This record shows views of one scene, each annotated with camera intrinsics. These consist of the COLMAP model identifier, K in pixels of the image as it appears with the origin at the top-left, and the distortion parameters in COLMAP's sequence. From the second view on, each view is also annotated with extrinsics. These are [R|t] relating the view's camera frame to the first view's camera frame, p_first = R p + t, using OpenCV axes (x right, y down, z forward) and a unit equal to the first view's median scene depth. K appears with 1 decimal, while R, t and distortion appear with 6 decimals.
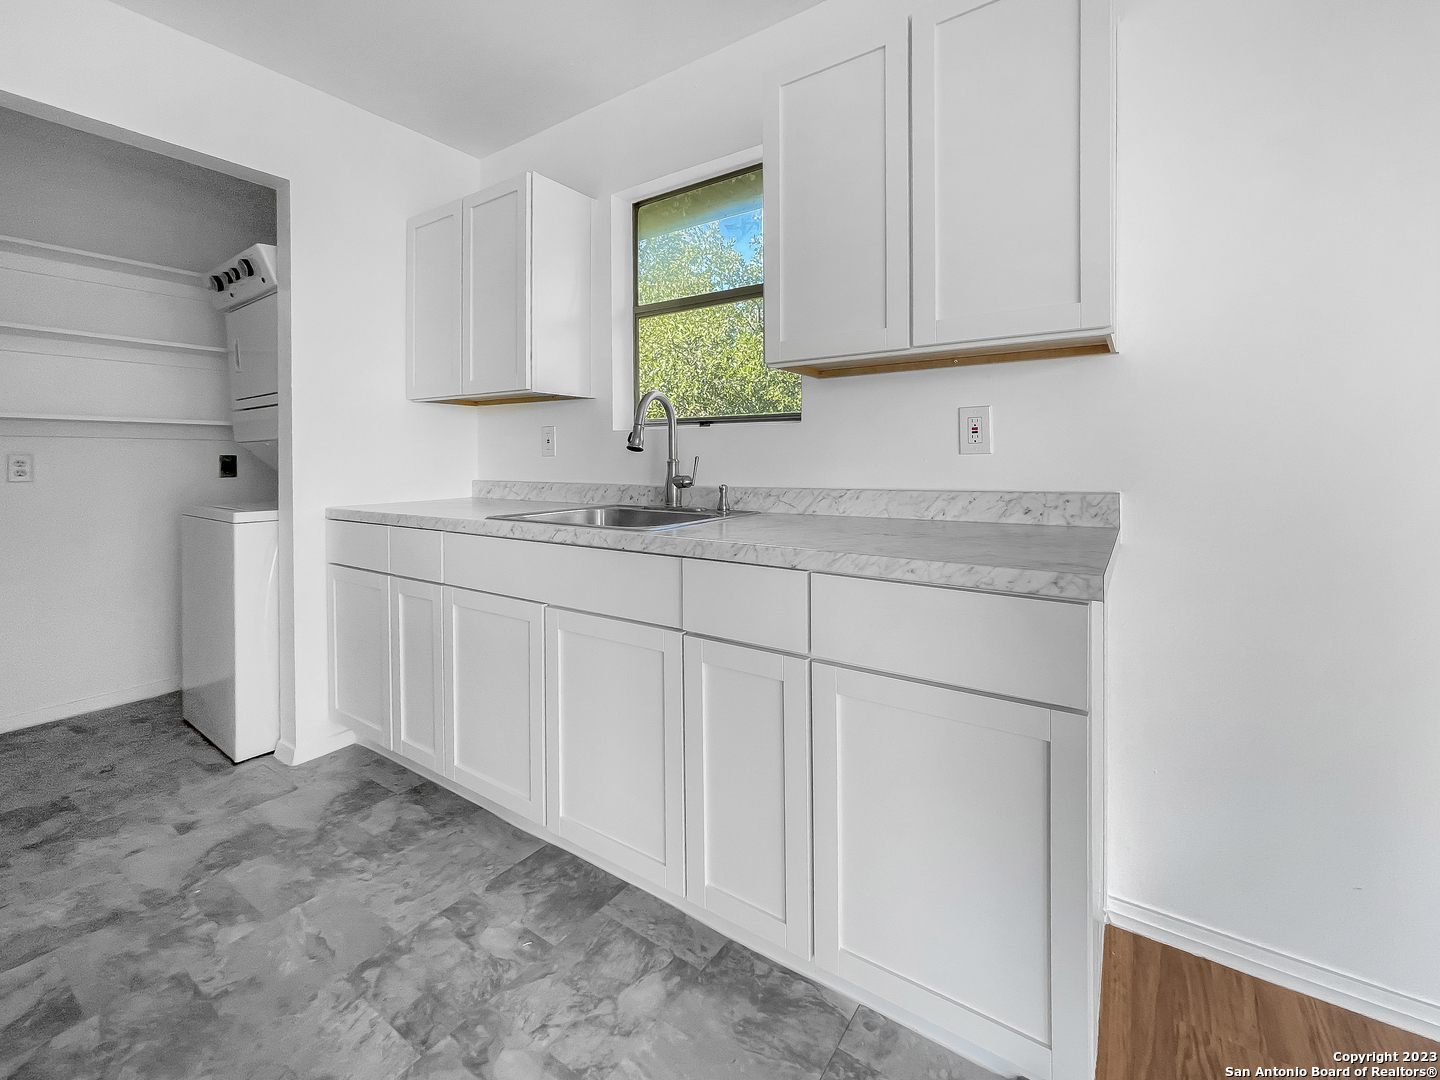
lens RADIAL K [[623.0, 0, 709.7], [0, 623.0, 459.3], [0, 0, 1]] dist [0.006198, -0.000790]
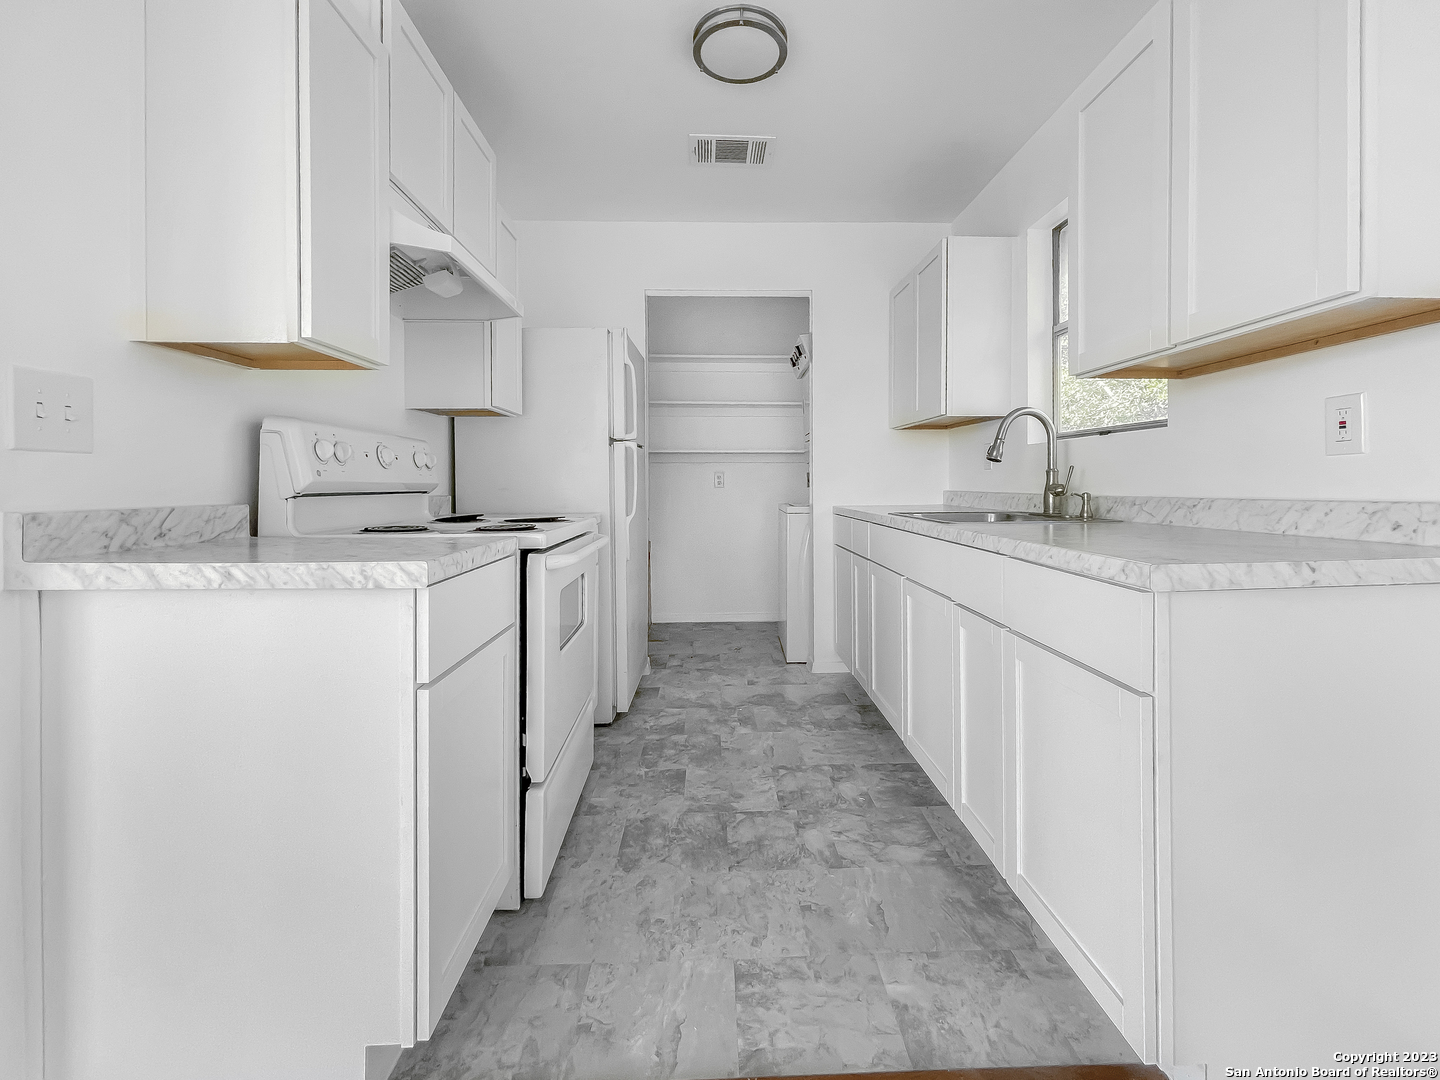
lens RADIAL K [[619.0, 0, 736.4], [0, 619.0, 483.9], [0, 0, 1]] dist [-0.001373, -0.000387]
pose [[0.610232, 0.005057, -0.792207, 0.629164], [-0.002376, 0.999987, 0.004553, 0.029841], [0.792219, -0.000896, 0.610236, -0.109679]]
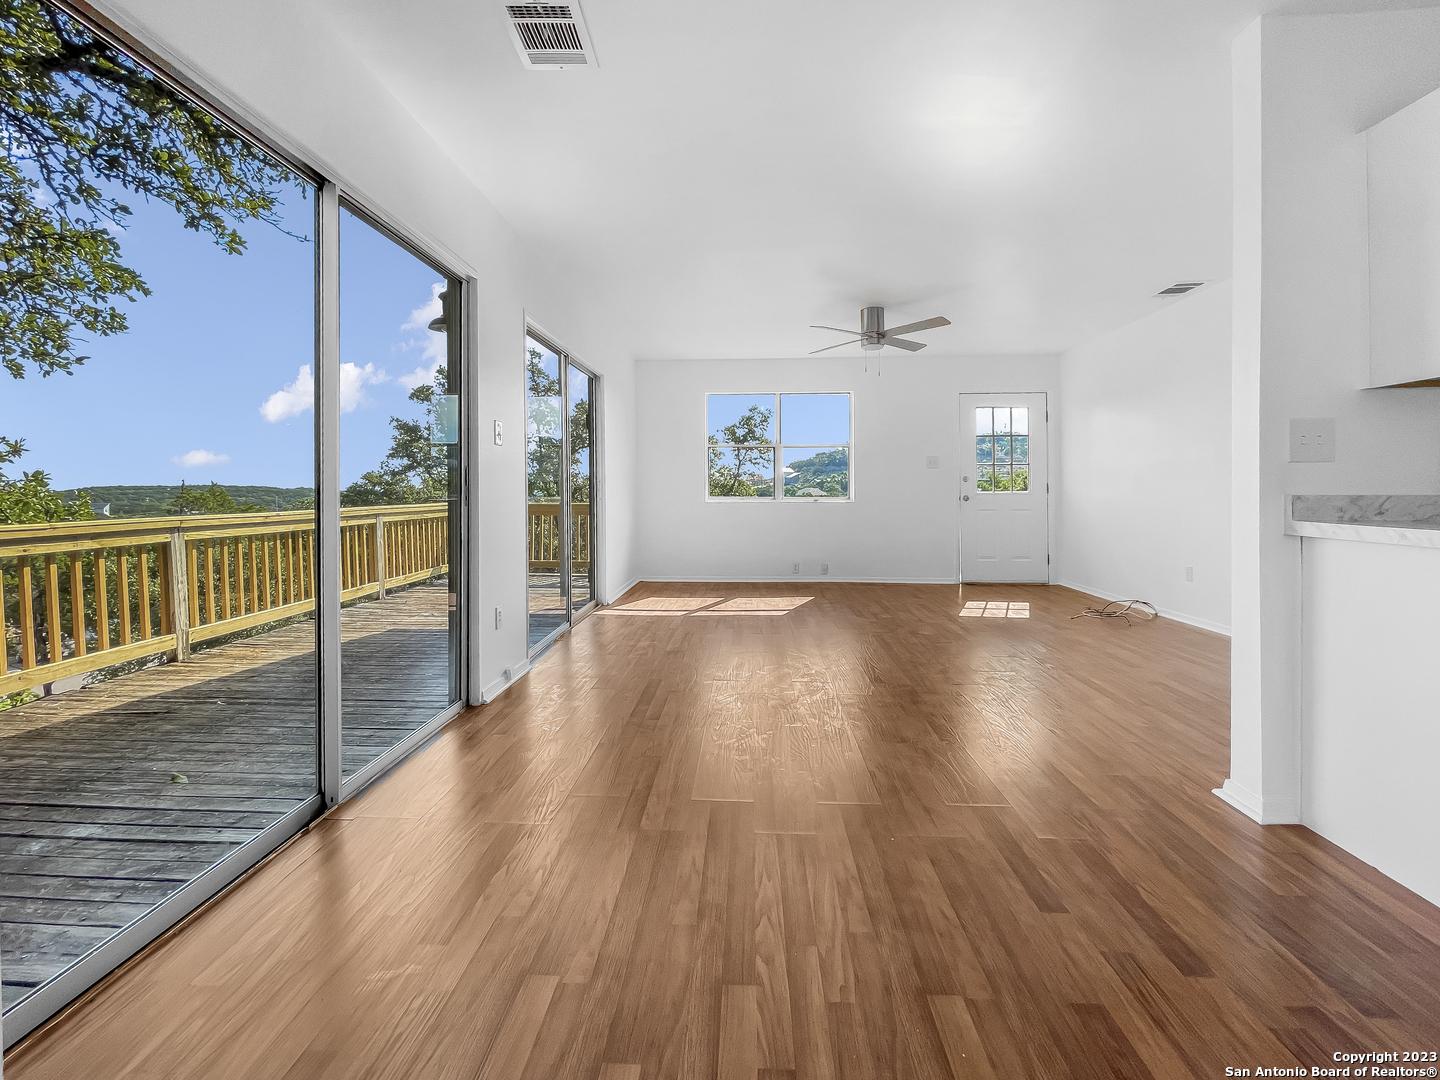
lens RADIAL K [[613.2, 0, 711.6], [0, 613.2, 488.7], [0, 0, 1]] dist [0.016927, -0.007258]
pose [[-0.847482, 0.002664, -0.530818, 1.301918], [0.002948, 0.999996, 0.000312, 0.048850], [0.530816, -0.001301, -0.847486, 0.123312]]
